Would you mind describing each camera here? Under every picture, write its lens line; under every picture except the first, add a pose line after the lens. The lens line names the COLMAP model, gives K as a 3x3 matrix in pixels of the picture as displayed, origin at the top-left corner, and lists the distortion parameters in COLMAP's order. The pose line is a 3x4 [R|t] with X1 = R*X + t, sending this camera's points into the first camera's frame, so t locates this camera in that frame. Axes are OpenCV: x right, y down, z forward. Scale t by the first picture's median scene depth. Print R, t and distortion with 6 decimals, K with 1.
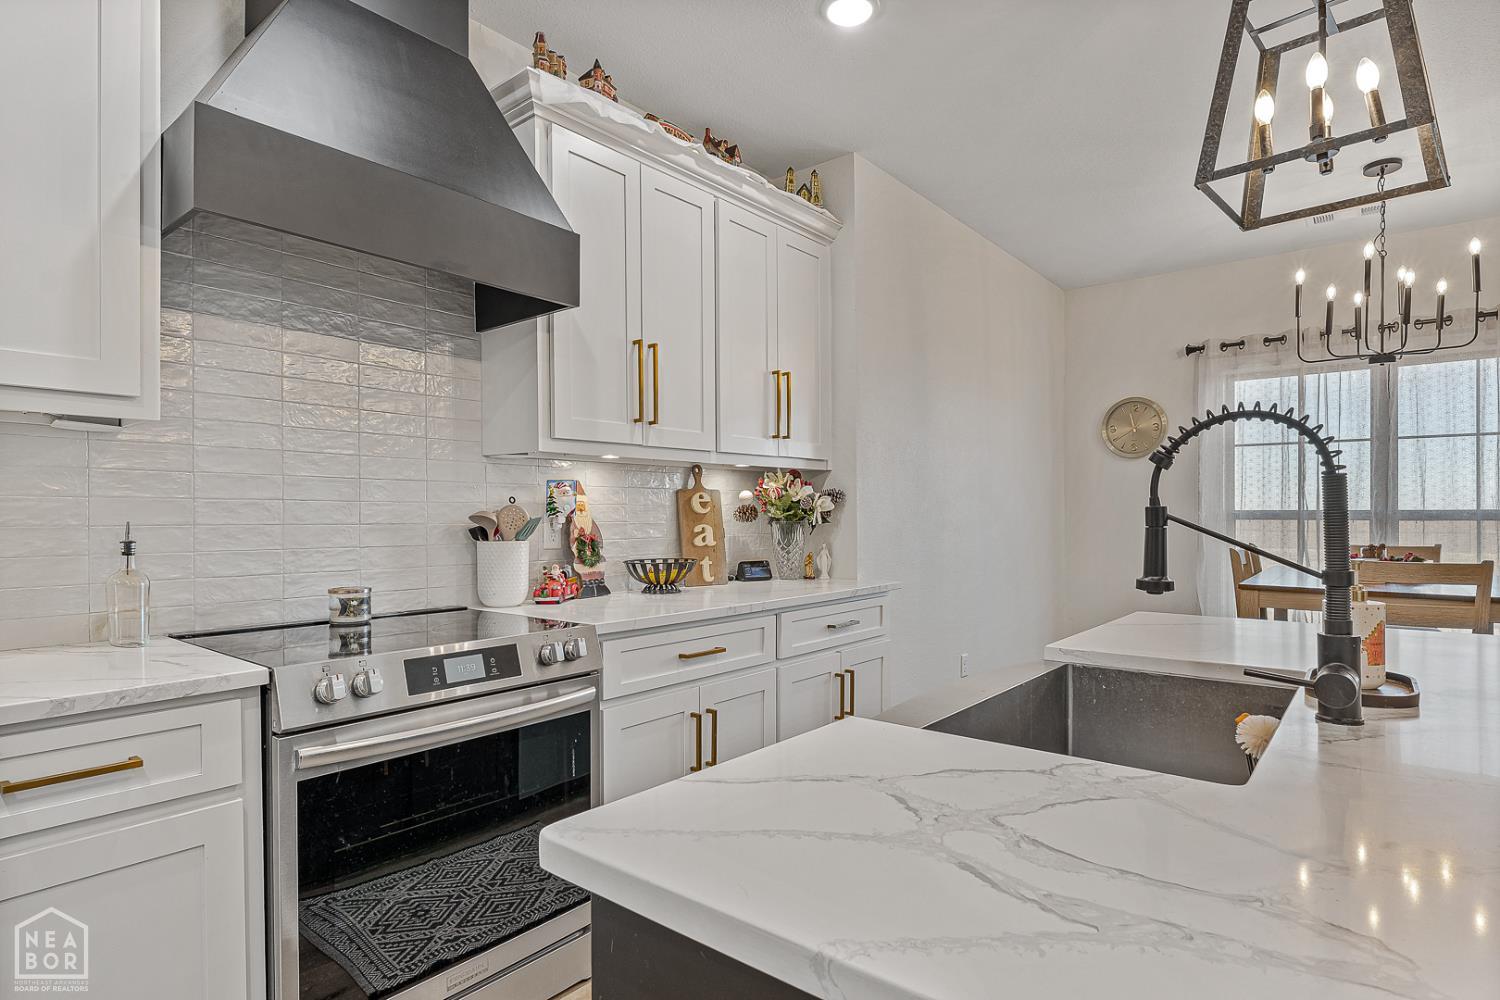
lens RADIAL K [[784.4, 0, 743.4], [0, 784.4, 511.7], [0, 0, 1]] dist [-0.000723, -0.000696]
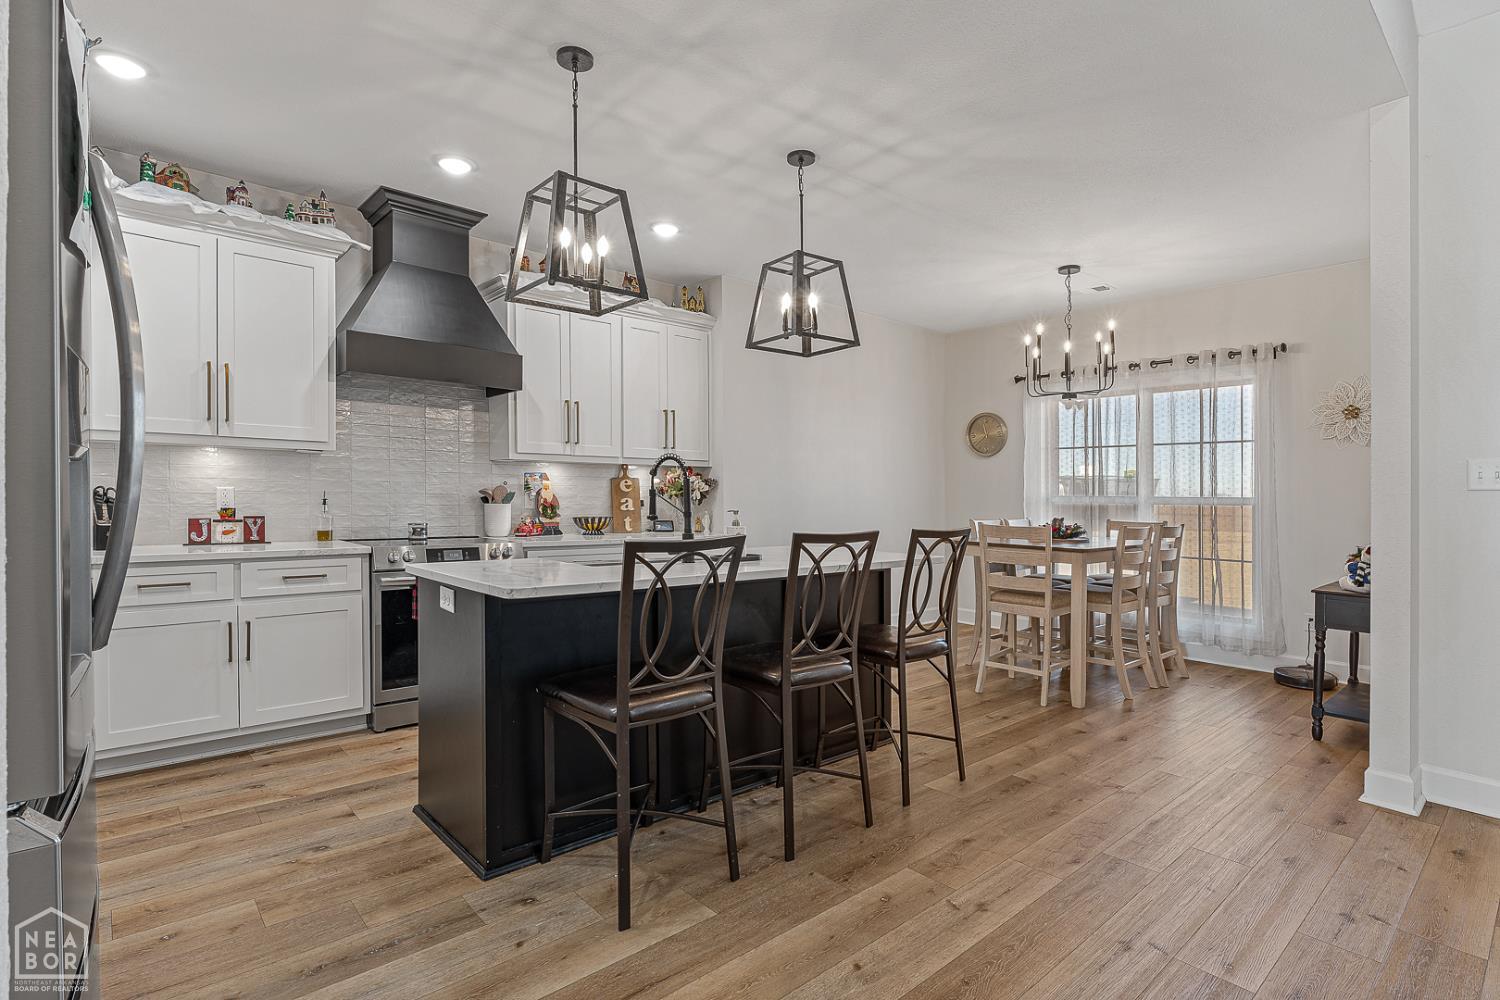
lens RADIAL K [[736.4, 0, 754.1], [0, 736.4, 505.7], [0, 0, 1]] dist [0.001473, 0.000391]
pose [[0.988462, 0.015598, -0.150666, 0.563492], [-0.012993, 0.999749, 0.018255, -0.000130], [0.150913, -0.016087, 0.988416, -0.679349]]
